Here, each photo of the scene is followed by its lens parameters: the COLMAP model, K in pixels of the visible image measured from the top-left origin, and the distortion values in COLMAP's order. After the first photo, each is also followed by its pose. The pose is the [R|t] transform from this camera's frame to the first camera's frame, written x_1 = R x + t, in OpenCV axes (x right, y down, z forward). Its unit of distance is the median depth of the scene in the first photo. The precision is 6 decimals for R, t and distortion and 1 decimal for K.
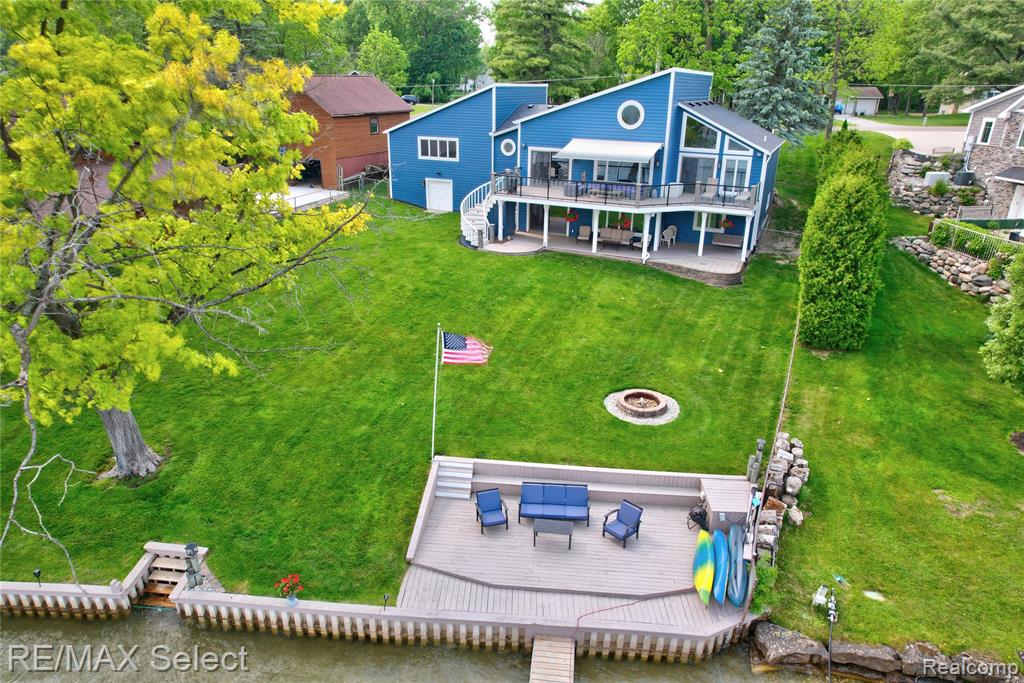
lens RADIAL K [[652.2, 0, 506.7], [0, 652.2, 339.9], [0, 0, 1]] dist [-0.076423, 0.071086]
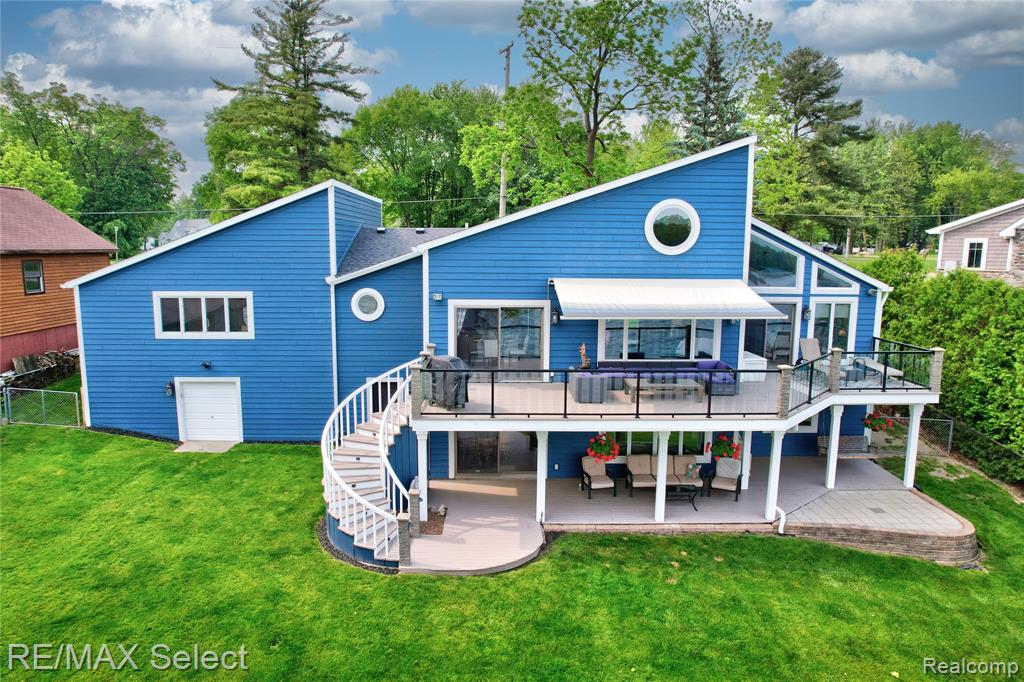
lens RADIAL K [[652.2, 0, 506.7], [0, 652.2, 339.4], [0, 0, 1]] dist [-0.076423, 0.071086]
pose [[0.894069, -0.069967, 0.442431, -0.155327], [0.170498, 0.966532, -0.191694, -0.200331], [-0.414211, 0.246822, 0.876075, 0.669184]]
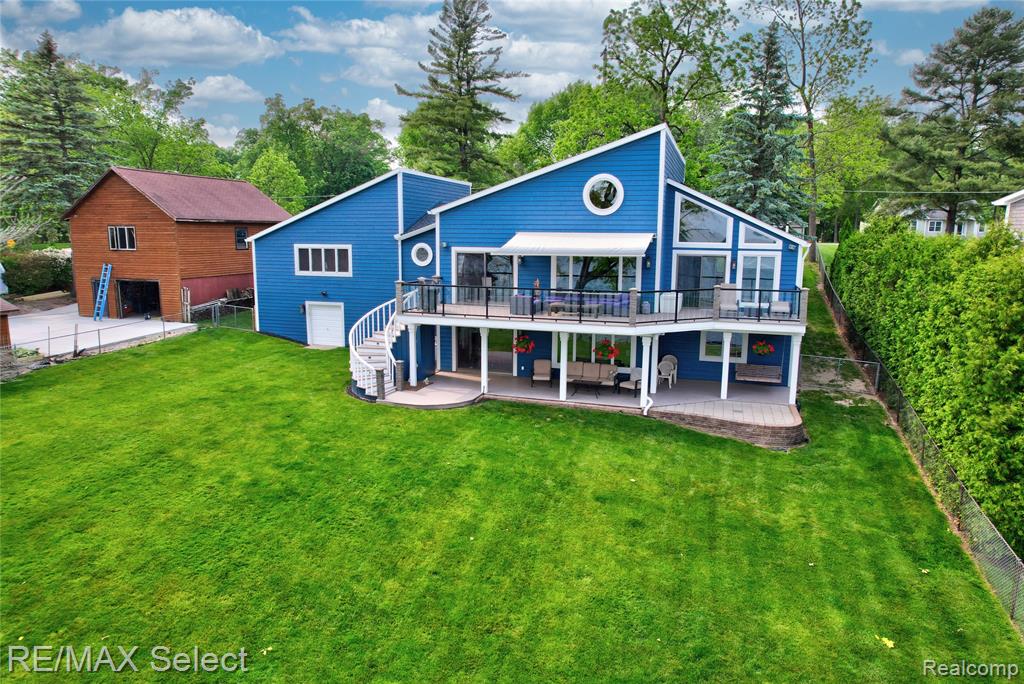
lens RADIAL K [[652.2, 0, 506.7], [0, 652.2, 340.4], [0, 0, 1]] dist [-0.076423, 0.071086]
pose [[0.991290, -0.023909, 0.129507, -0.000296], [0.051363, 0.975697, -0.213018, -0.062760], [-0.121267, 0.217814, 0.968427, 0.406897]]
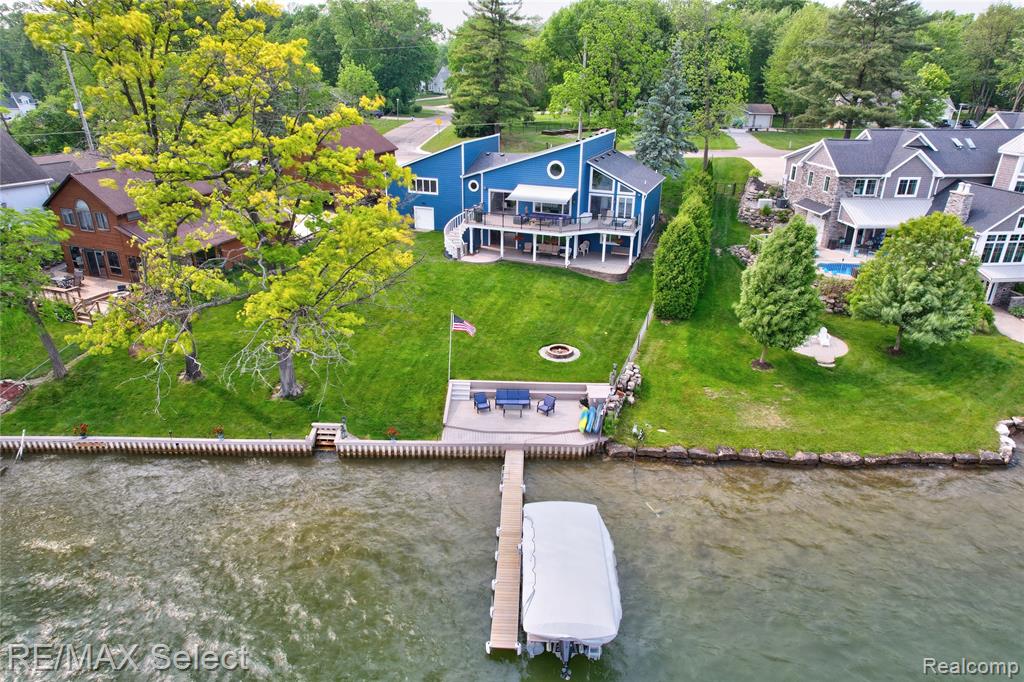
lens RADIAL K [[652.2, 0, 506.7], [0, 652.2, 339.4], [0, 0, 1]] dist [-0.076423, 0.071086]
pose [[0.997097, -0.030524, 0.069758, -0.044258], [0.029007, 0.999322, 0.022663, 0.013061], [-0.070403, -0.020574, 0.997306, -0.550962]]
